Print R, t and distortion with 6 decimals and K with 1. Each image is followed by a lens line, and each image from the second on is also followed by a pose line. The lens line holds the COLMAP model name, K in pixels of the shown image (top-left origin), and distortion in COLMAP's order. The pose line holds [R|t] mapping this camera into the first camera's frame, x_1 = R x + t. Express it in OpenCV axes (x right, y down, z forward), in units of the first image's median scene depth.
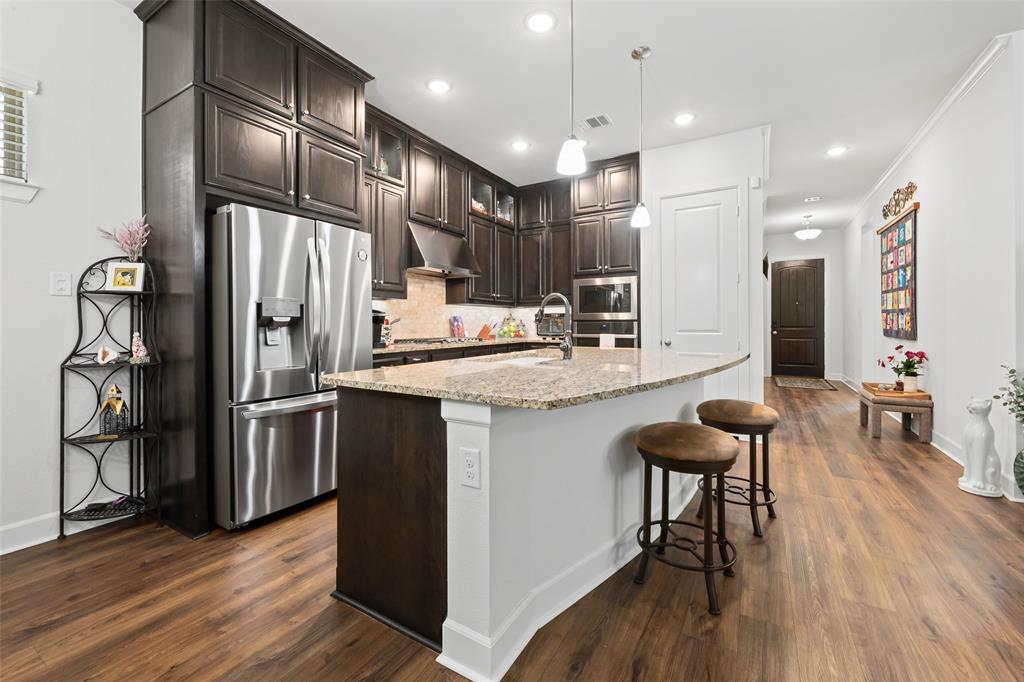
lens RADIAL K [[411.2, 0, 517.2], [0, 411.2, 324.7], [0, 0, 1]] dist [0.001902, 0.000329]
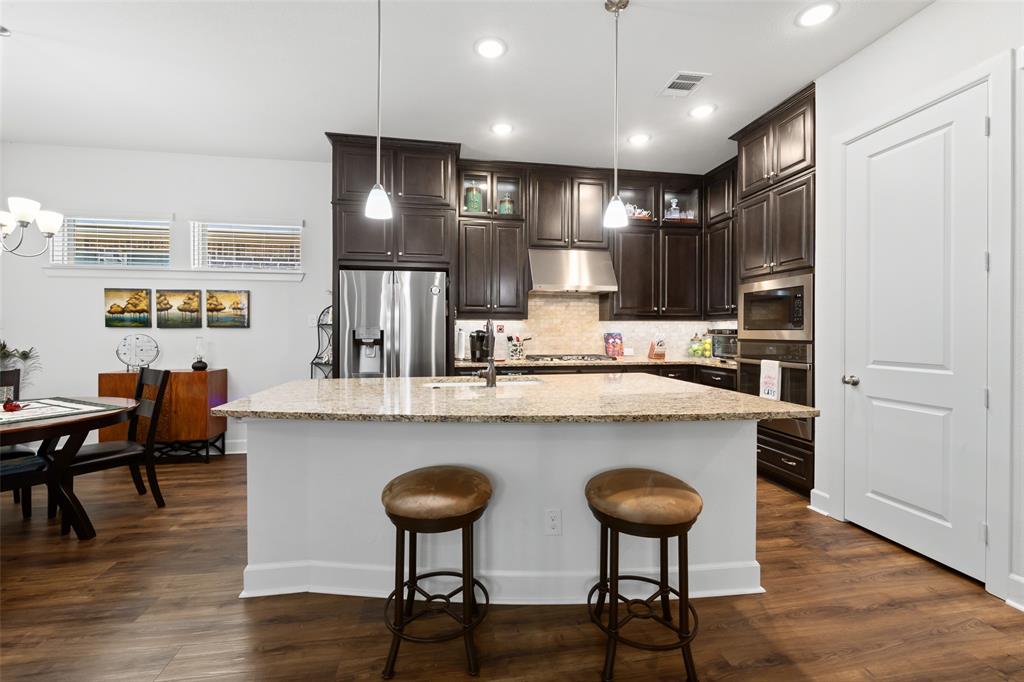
lens RADIAL K [[411.2, 0, 512.4], [0, 411.2, 334.5], [0, 0, 1]] dist [0.001902, 0.000329]
pose [[0.652473, 0.008573, -0.757764, 0.471705], [-0.004530, 0.999962, 0.007413, -0.025122], [0.757799, -0.001404, 0.652487, 0.212577]]
